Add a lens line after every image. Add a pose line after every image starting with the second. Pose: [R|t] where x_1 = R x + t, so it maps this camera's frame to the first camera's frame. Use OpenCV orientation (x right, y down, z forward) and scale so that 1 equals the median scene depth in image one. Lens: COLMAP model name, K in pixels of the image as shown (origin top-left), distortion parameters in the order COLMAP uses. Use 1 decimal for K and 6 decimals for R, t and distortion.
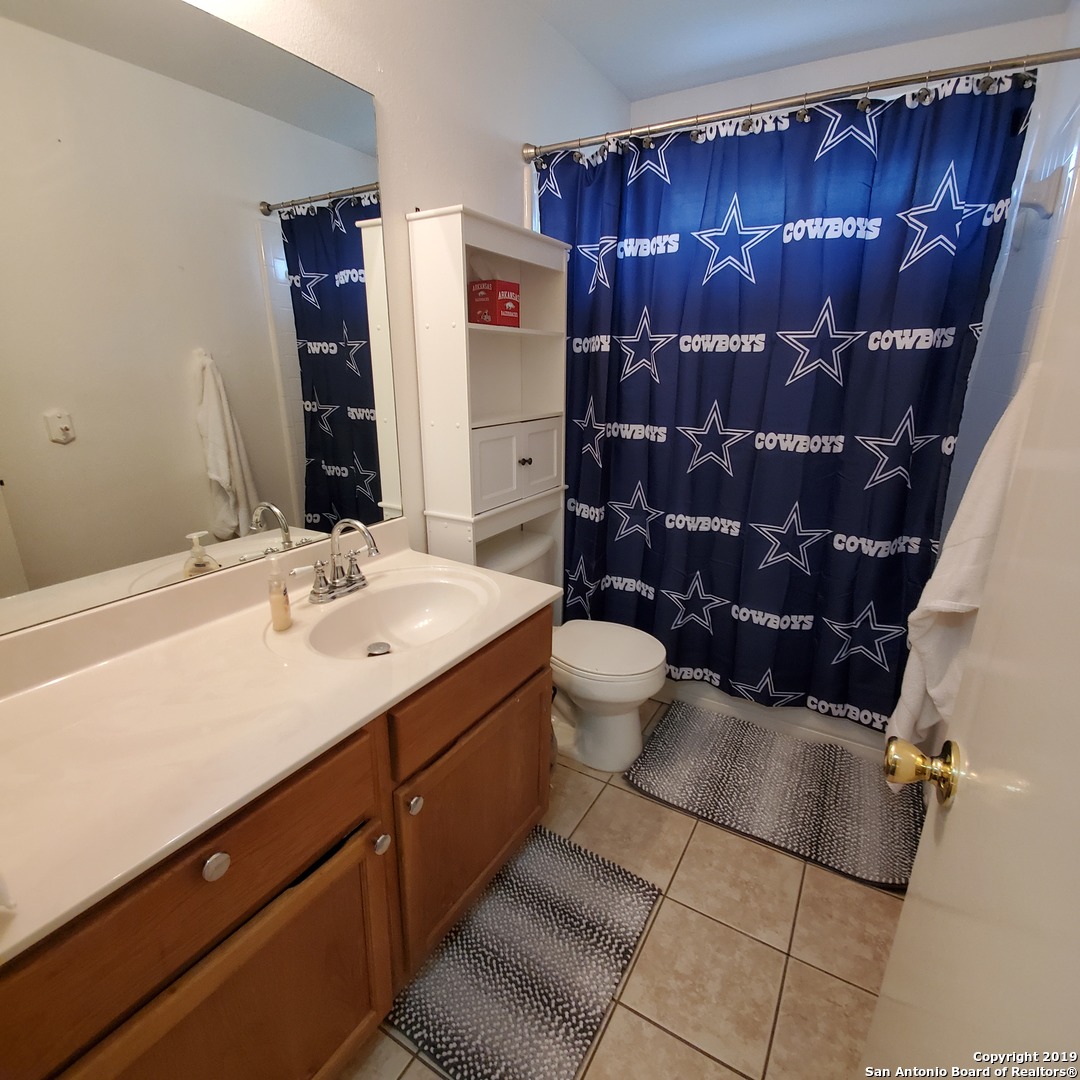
lens RADIAL K [[569.1, 0, 544.3], [0, 569.1, 539.7], [0, 0, 1]] dist [0.014149, -0.014946]
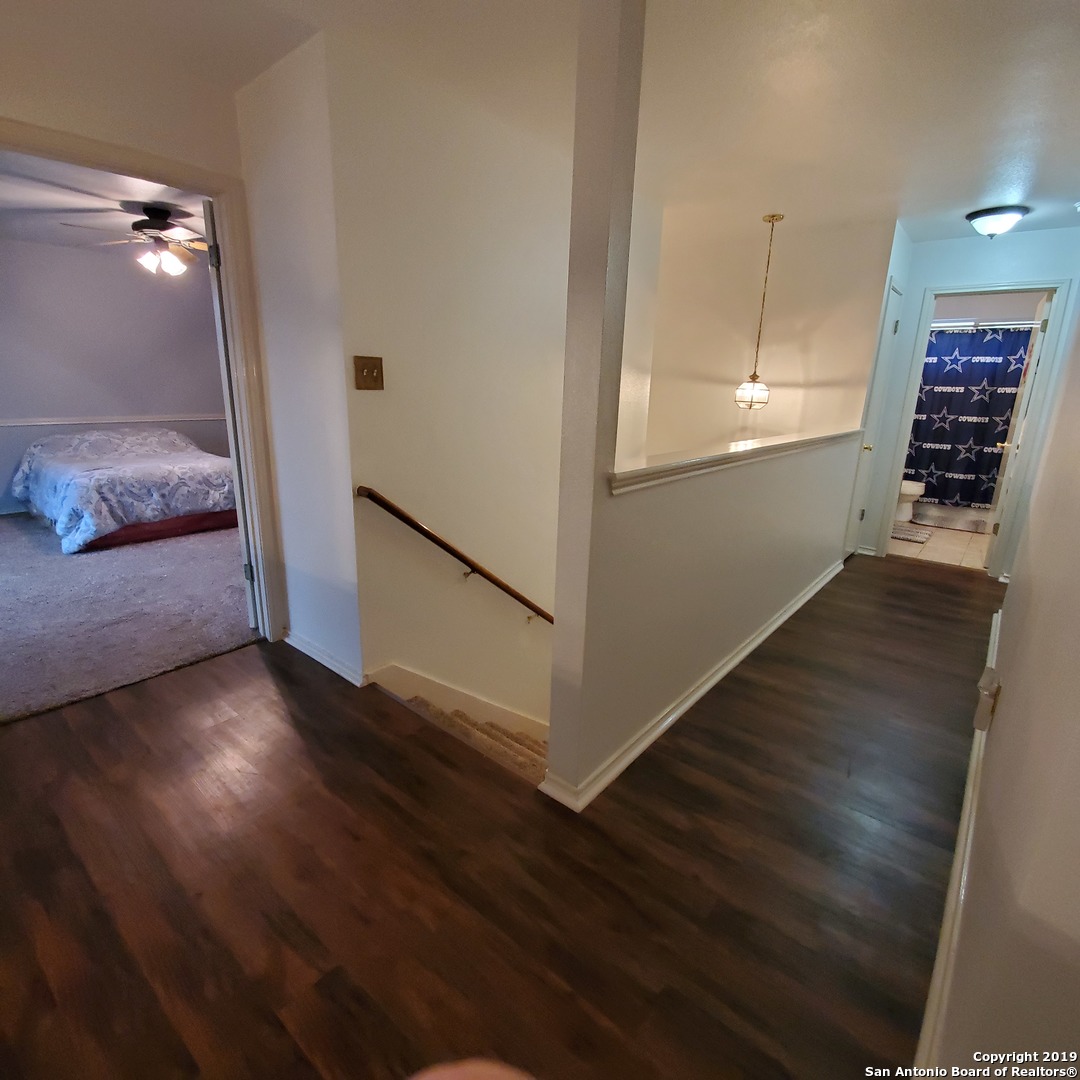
lens RADIAL K [[569.1, 0, 544.3], [0, 569.1, 539.7], [0, 0, 1]] dist [0.014149, -0.014946]
pose [[0.987982, 0.058125, -0.143221, -1.486535], [-0.063664, 0.997379, -0.034394, 0.790990], [0.140846, 0.043099, 0.989093, -2.575095]]
